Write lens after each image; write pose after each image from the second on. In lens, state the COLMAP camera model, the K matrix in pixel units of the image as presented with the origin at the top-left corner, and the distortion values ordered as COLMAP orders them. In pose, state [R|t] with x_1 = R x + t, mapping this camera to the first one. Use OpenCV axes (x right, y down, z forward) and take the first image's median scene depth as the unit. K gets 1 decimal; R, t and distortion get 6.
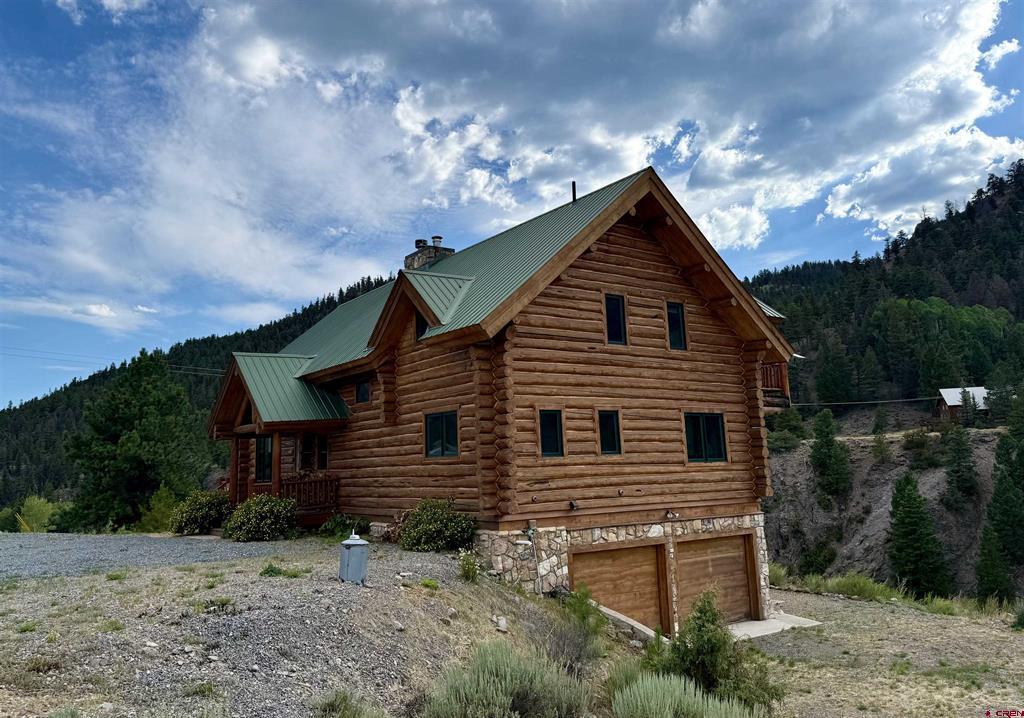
lens RADIAL K [[830.5, 0, 512.6], [0, 830.5, 357.3], [0, 0, 1]] dist [0.030710, -0.007951]
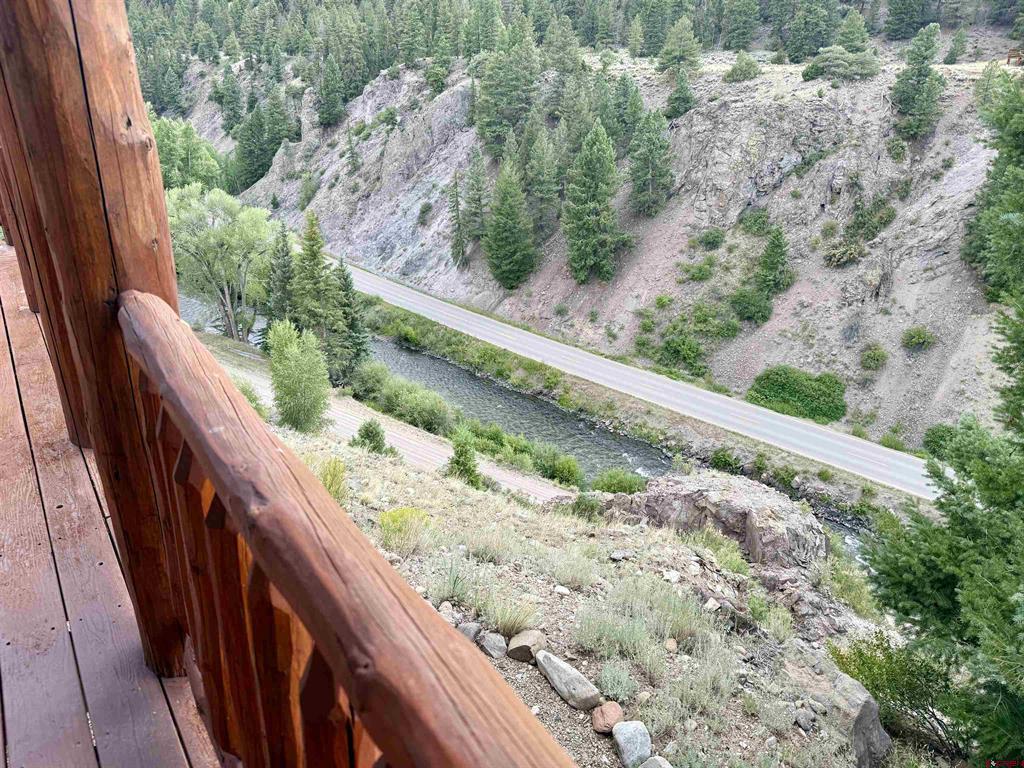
lens RADIAL K [[722.8, 0, 510.5], [0, 722.8, 383.8], [0, 0, 1]] dist [-0.003240, -0.006412]
pose [[0.998227, 0.059256, 0.005674, 0.010082], [-0.053954, 0.860382, 0.506786, 0.035002], [0.025148, -0.506193, 0.862053, 0.275784]]
